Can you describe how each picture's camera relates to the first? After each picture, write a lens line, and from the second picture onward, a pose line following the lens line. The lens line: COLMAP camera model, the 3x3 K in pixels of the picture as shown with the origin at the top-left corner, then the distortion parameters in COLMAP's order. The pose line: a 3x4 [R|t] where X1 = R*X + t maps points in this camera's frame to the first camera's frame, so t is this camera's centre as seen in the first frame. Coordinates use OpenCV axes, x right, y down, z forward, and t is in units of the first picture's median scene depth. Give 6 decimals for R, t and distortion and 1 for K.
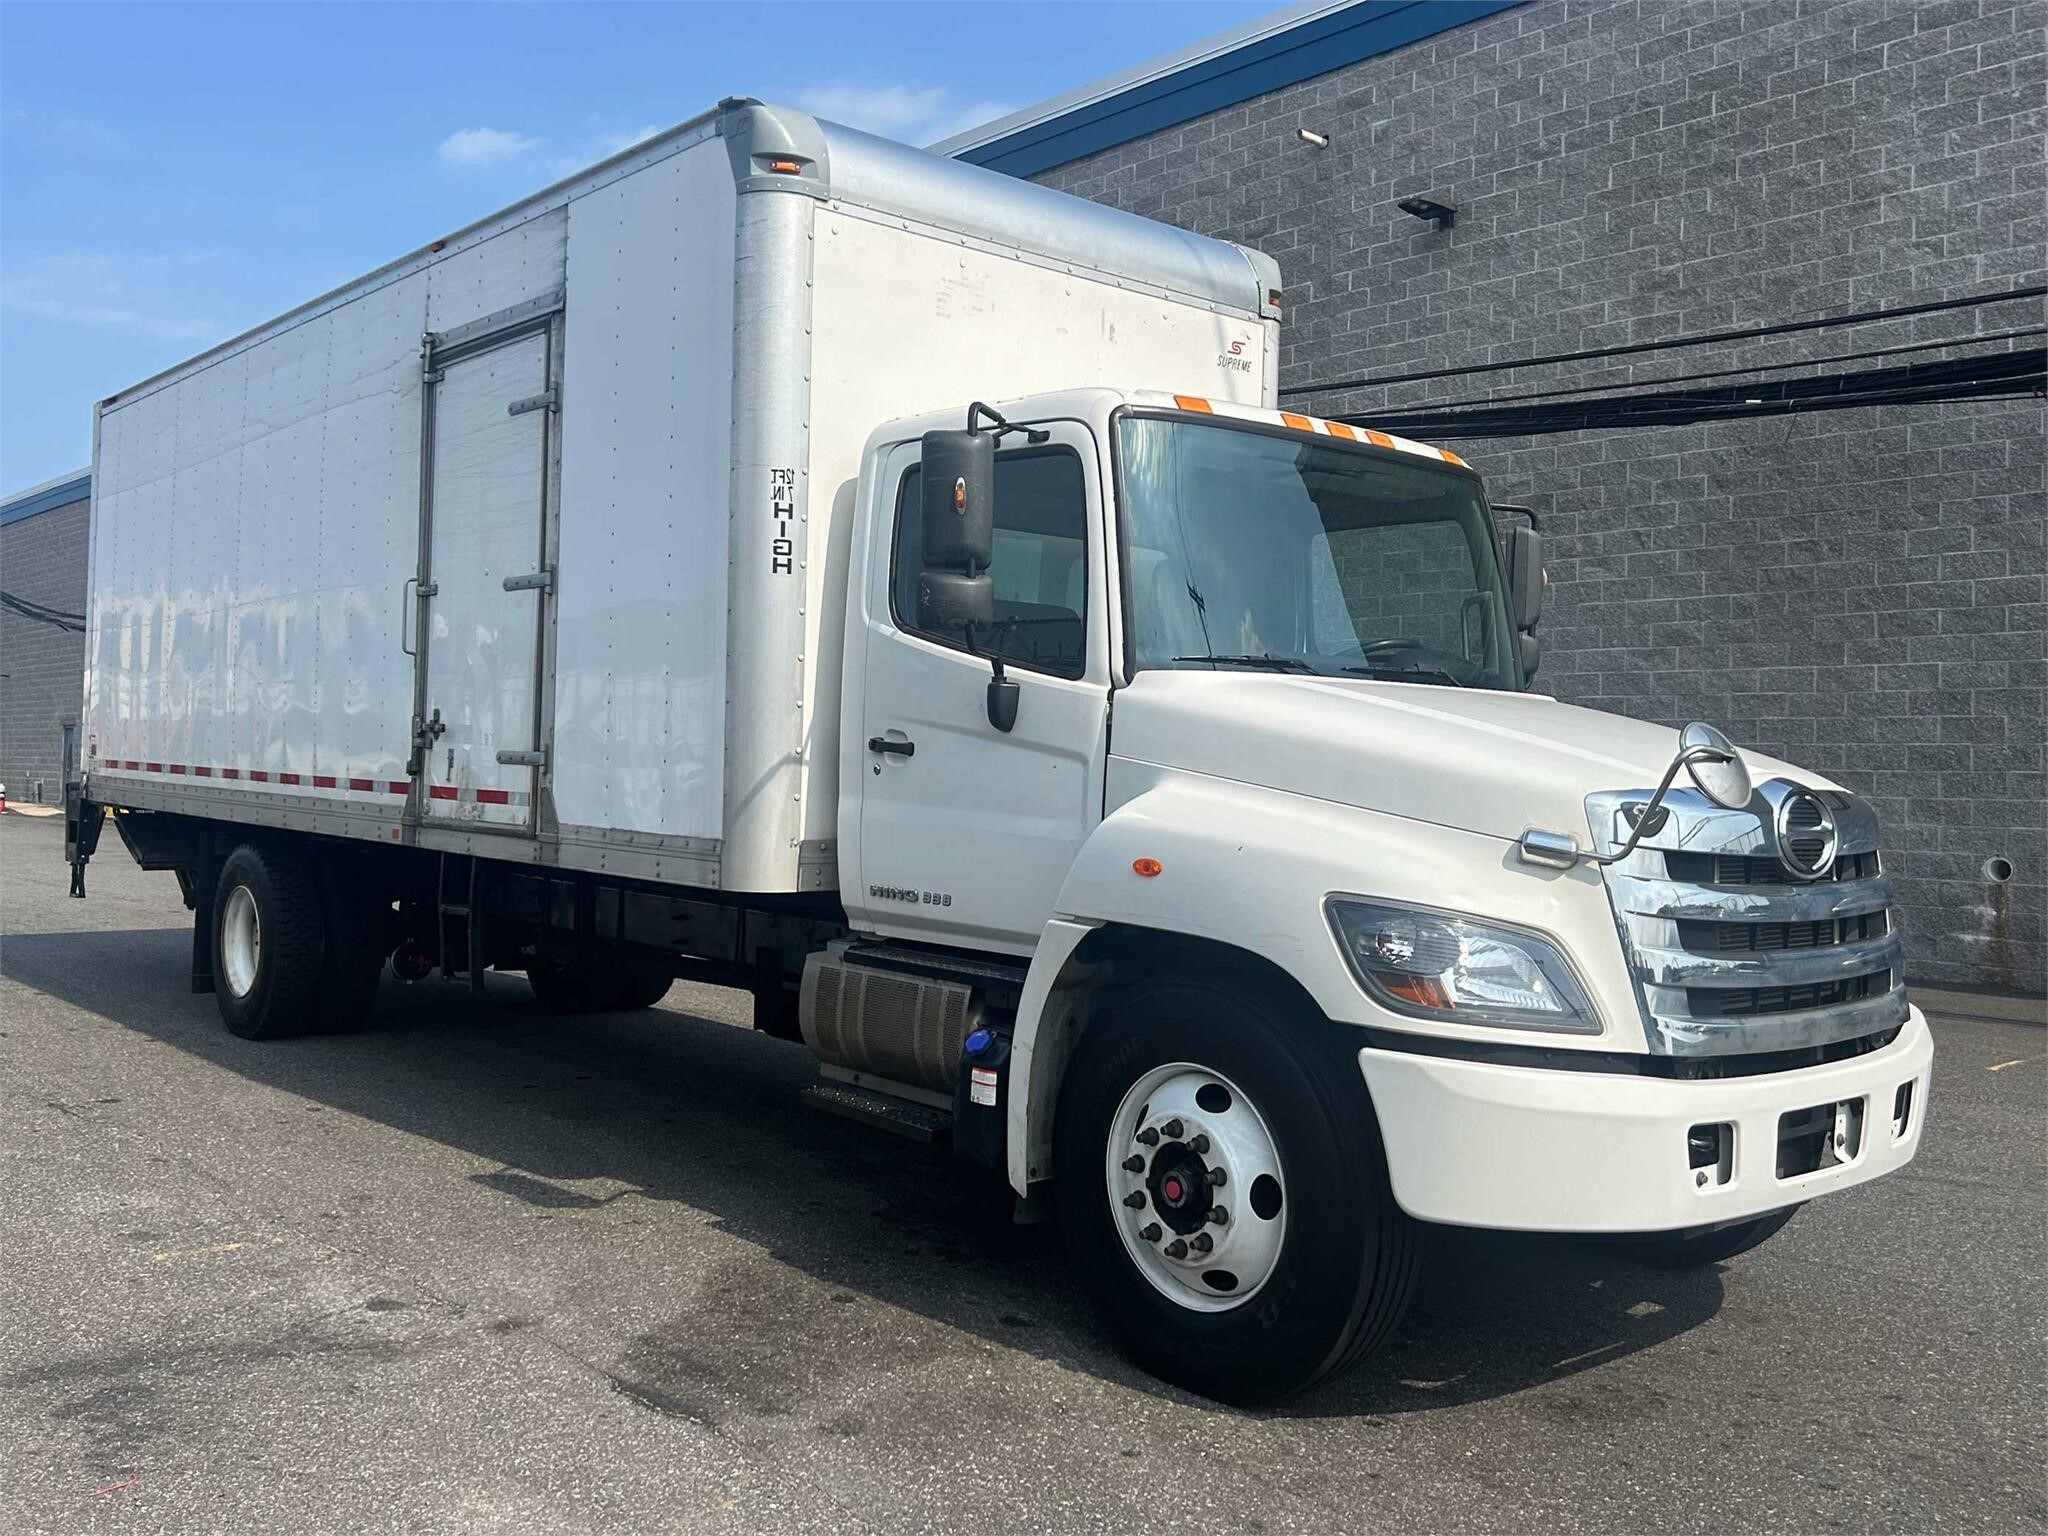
lens RADIAL K [[1765.2, 0, 1004.5], [0, 1765.2, 751.8], [0, 0, 1]] dist [0.050409, 0.013162]
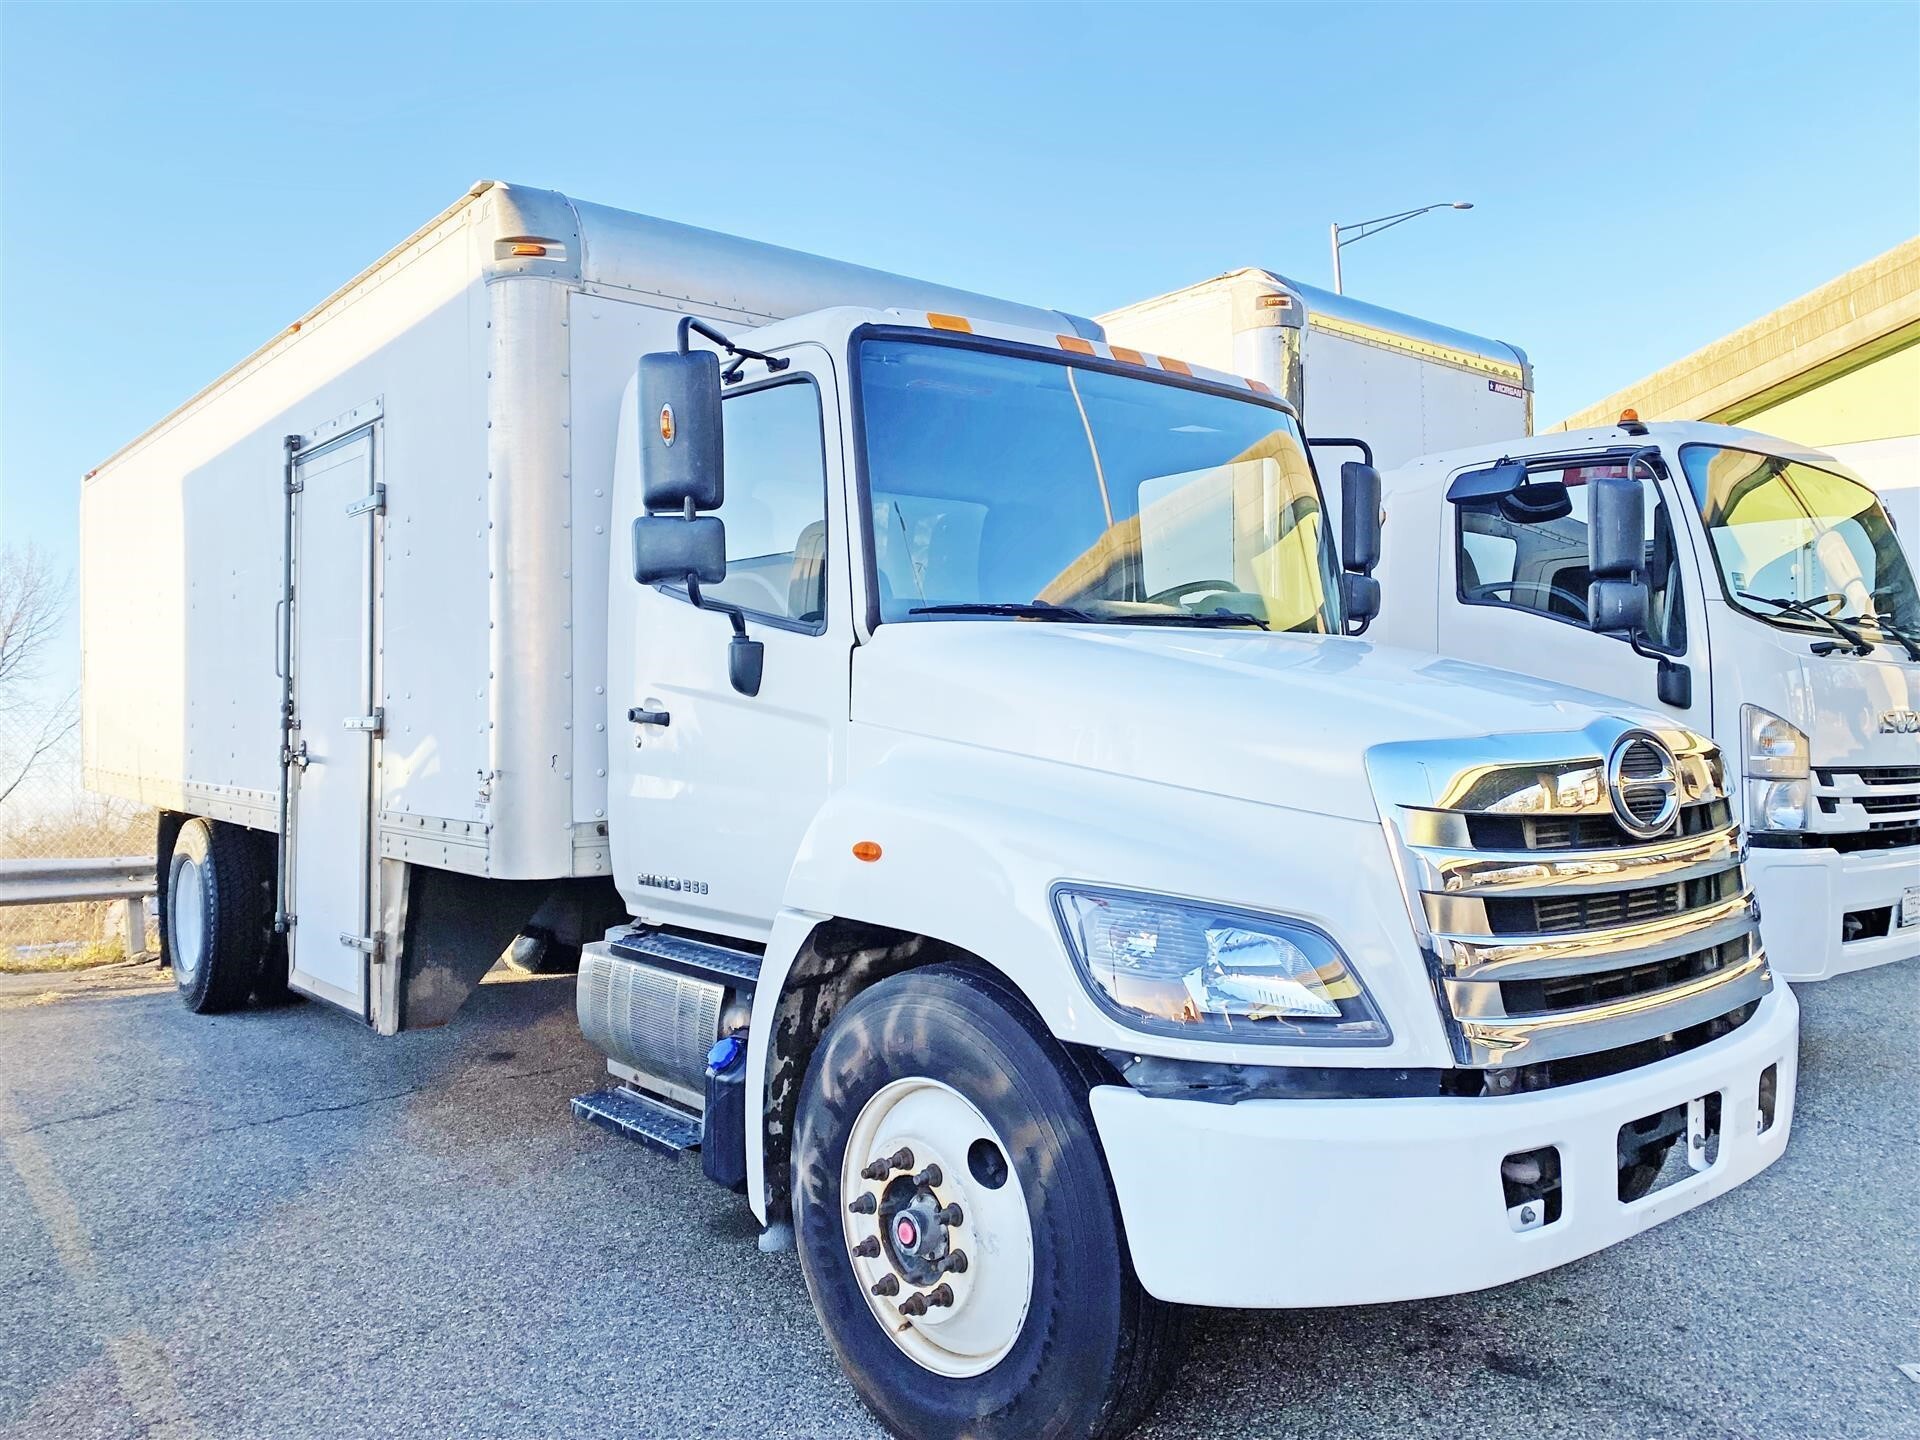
lens RADIAL K [[1470.6, 0, 1018.0], [0, 1470.6, 698.3], [0, 0, 1]] dist [0.027004, -0.013851]
pose [[0.999396, -0.034583, -0.003422, 0.145339], [0.034537, 0.999321, -0.012826, 0.003950], [0.003863, 0.012701, 0.999912, 0.274911]]
